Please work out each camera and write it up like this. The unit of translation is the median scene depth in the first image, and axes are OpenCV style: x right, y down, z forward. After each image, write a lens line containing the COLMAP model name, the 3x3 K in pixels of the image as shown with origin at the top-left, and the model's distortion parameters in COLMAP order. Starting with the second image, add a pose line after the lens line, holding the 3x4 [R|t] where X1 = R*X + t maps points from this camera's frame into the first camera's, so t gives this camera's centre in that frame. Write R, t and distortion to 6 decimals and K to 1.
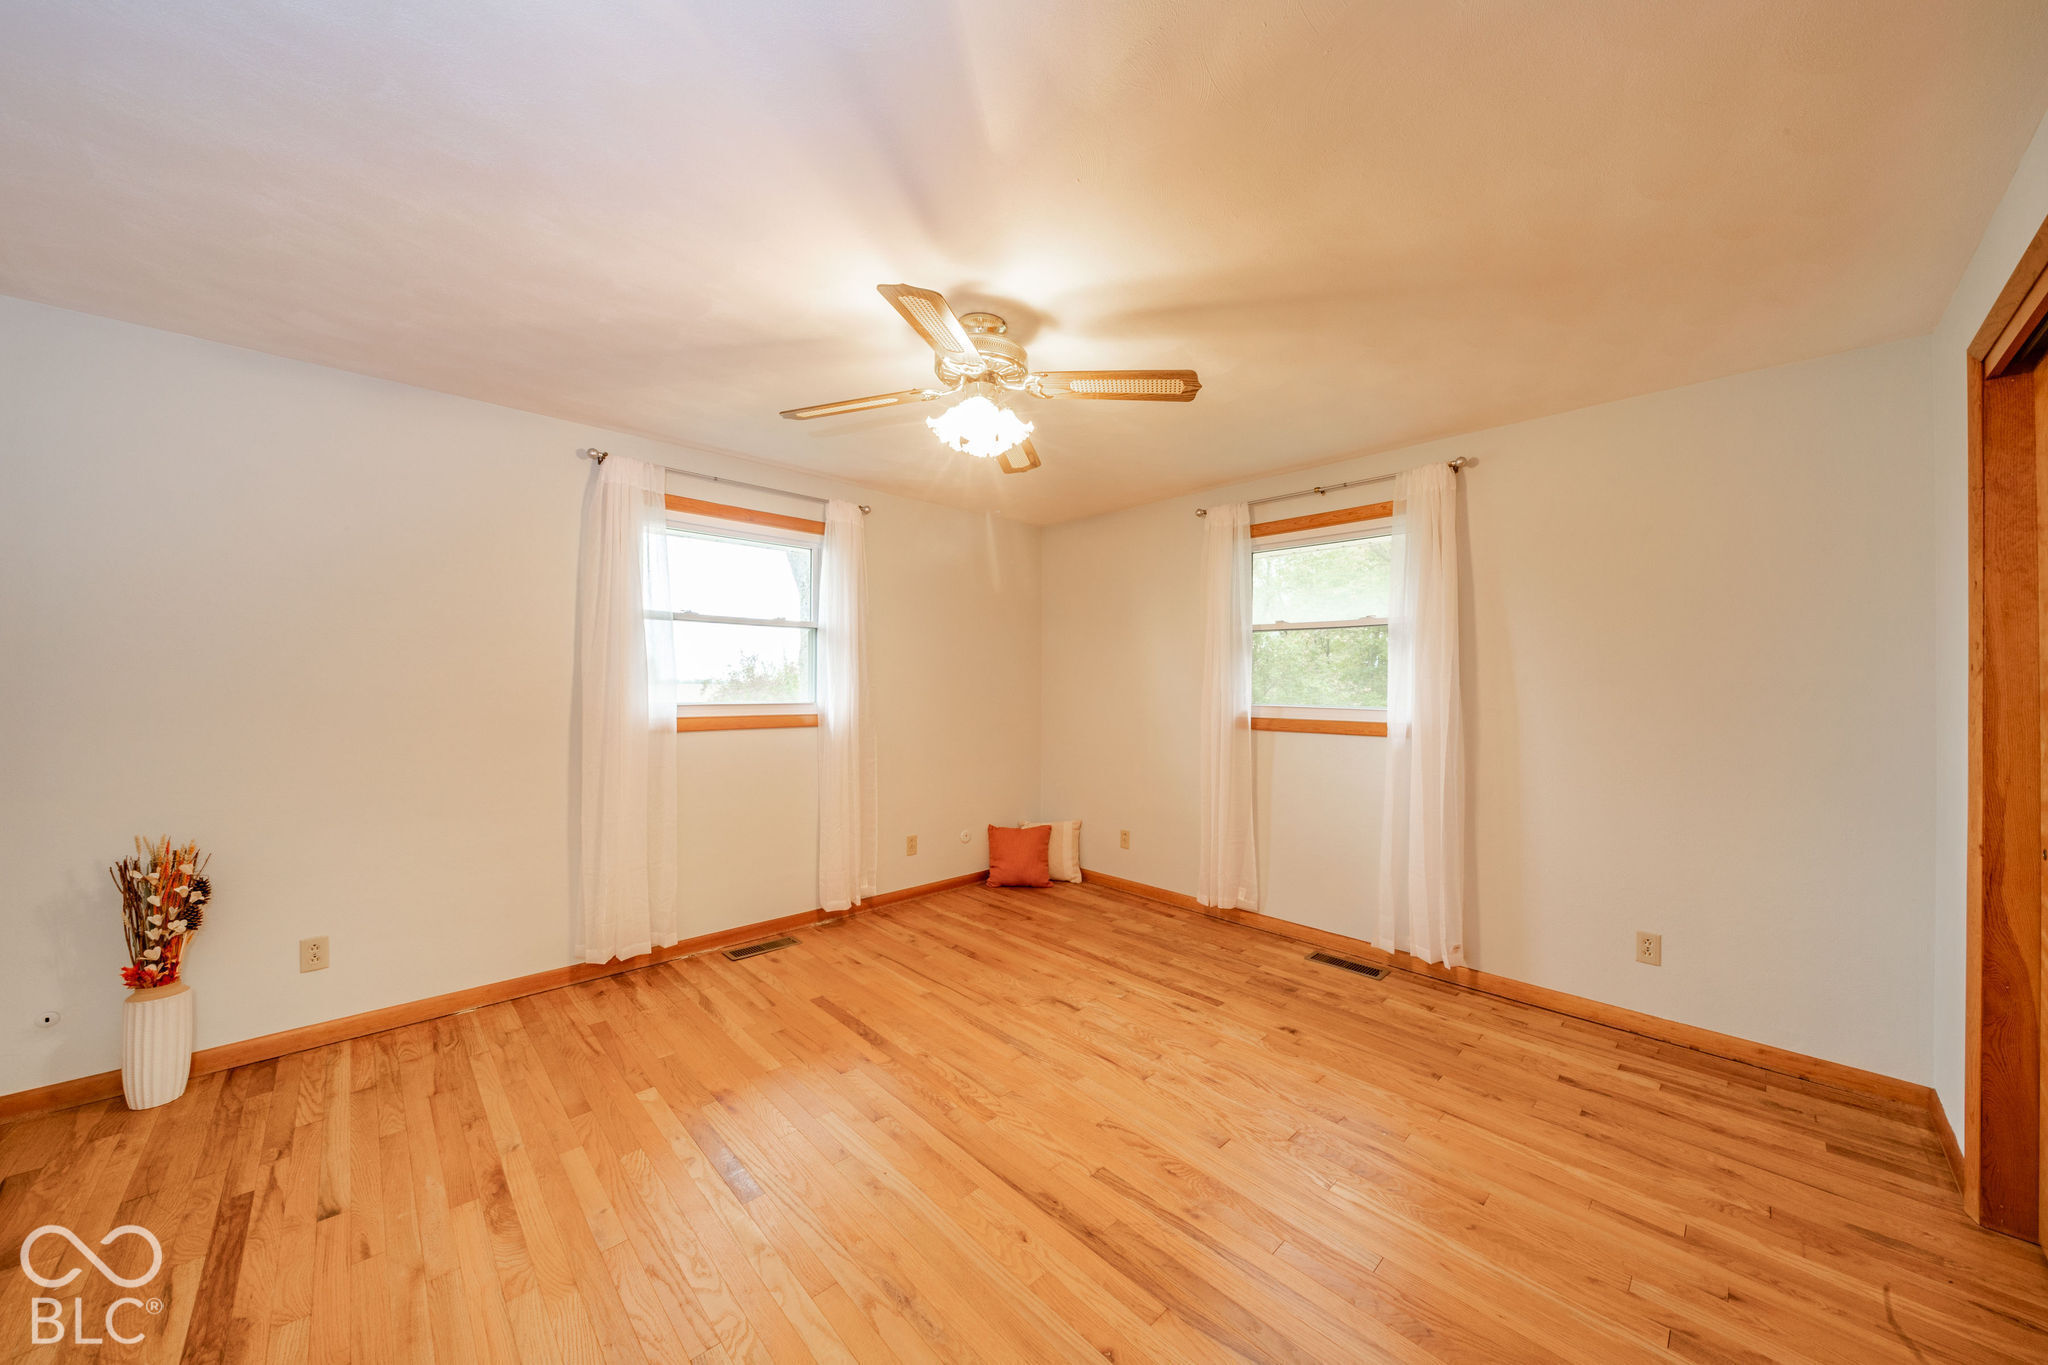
lens RADIAL K [[731.1, 0, 1044.1], [0, 731.1, 672.4], [0, 0, 1]] dist [0.000462, -0.000420]
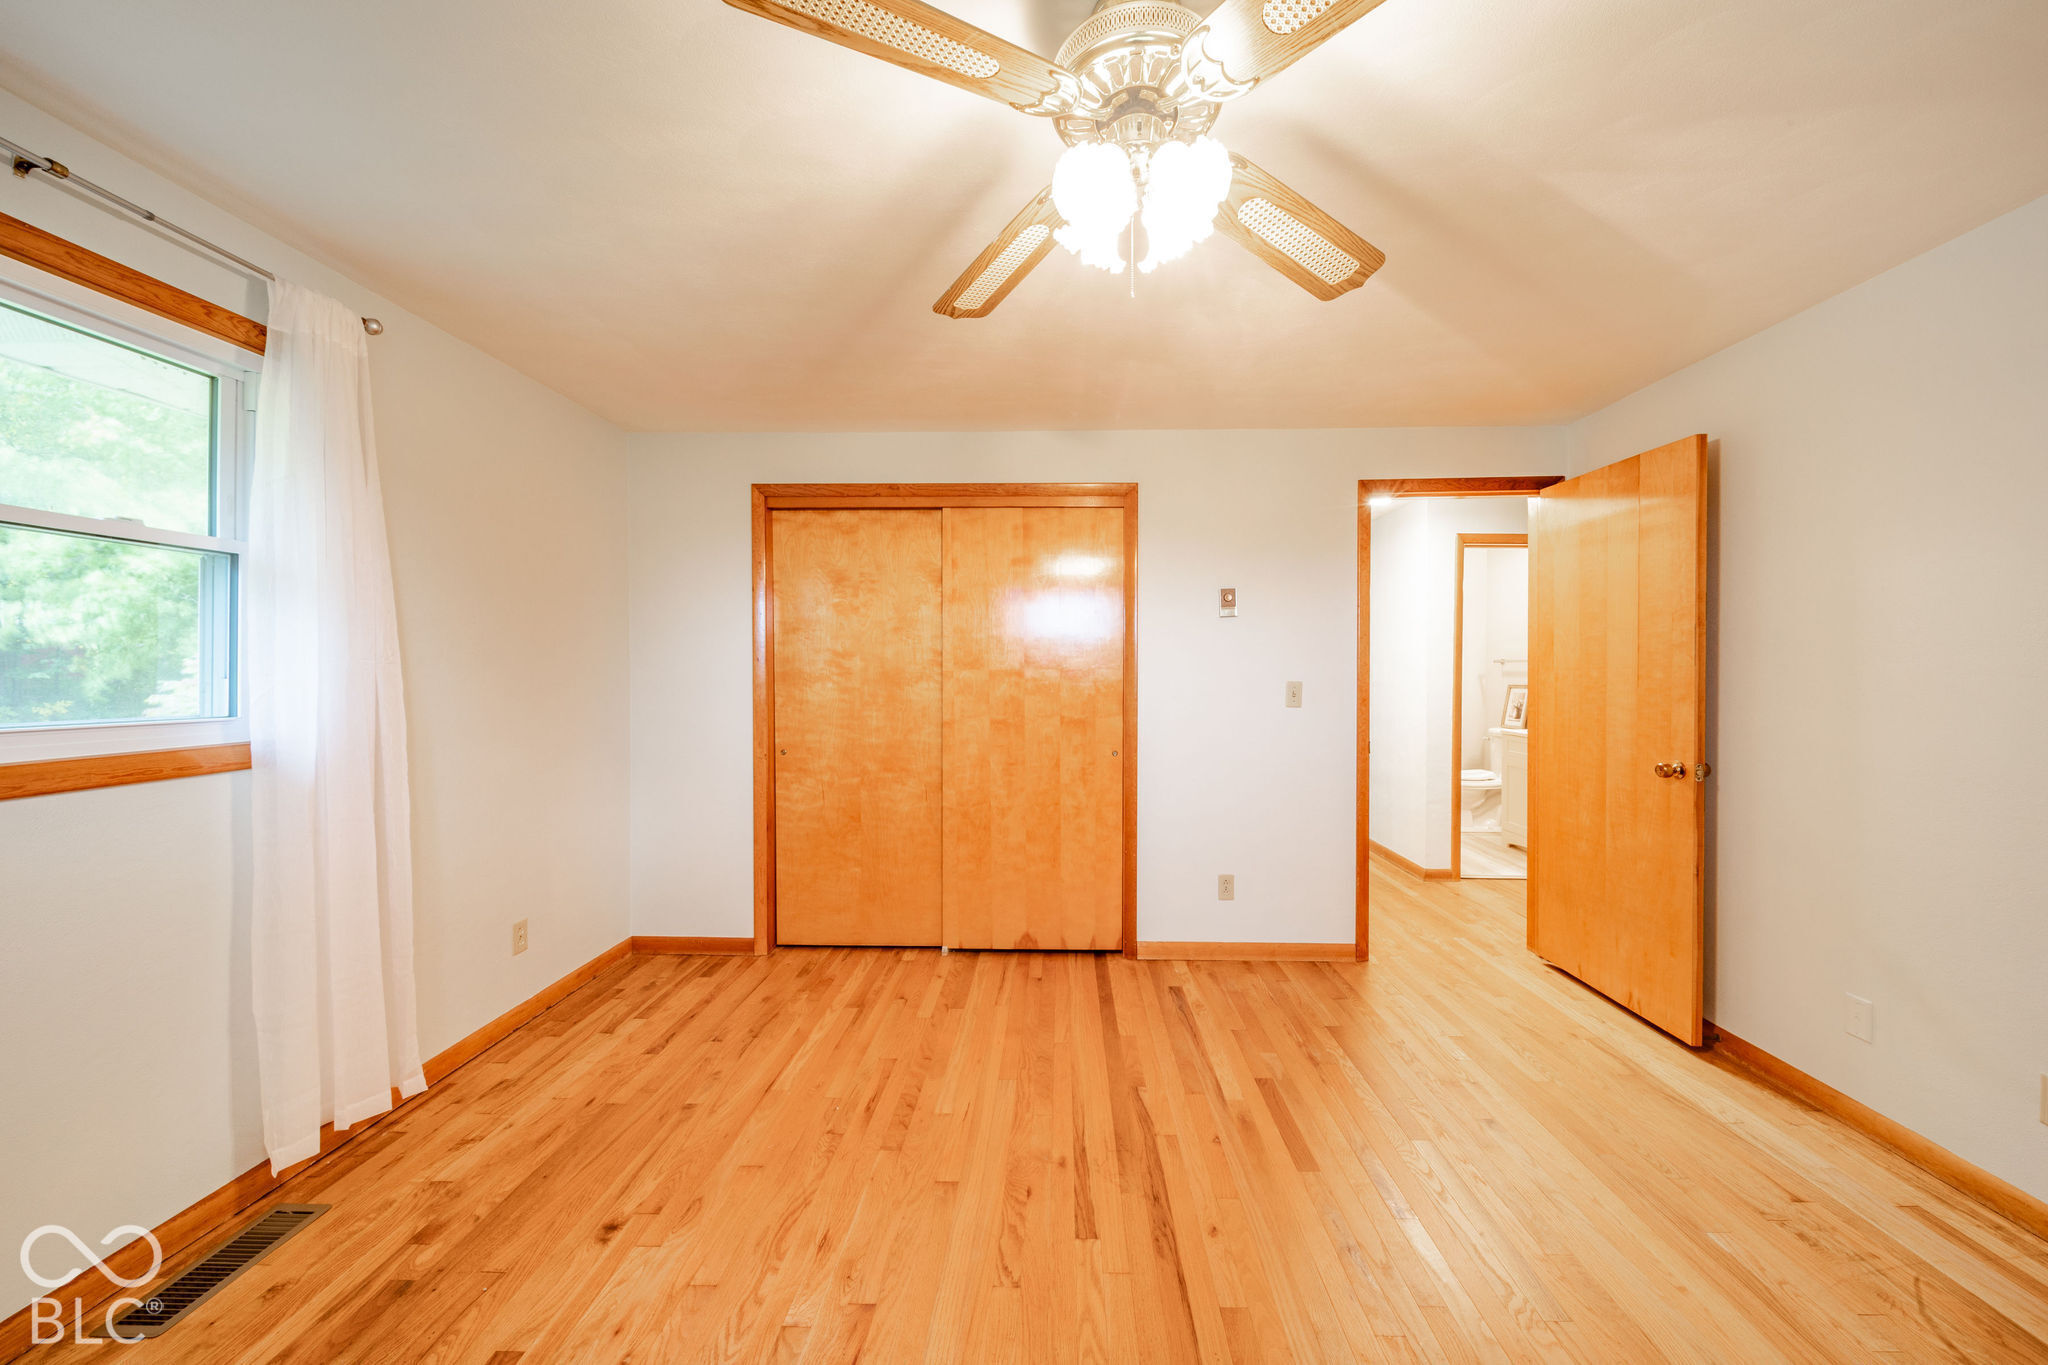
lens RADIAL K [[731.1, 0, 1044.1], [0, 731.1, 672.4], [0, 0, 1]] dist [0.000462, -0.000420]
pose [[-0.711490, -0.004981, 0.702678, -0.415310], [-0.015557, 0.999841, -0.008665, 0.025812], [-0.702524, -0.017096, -0.711455, 1.406755]]
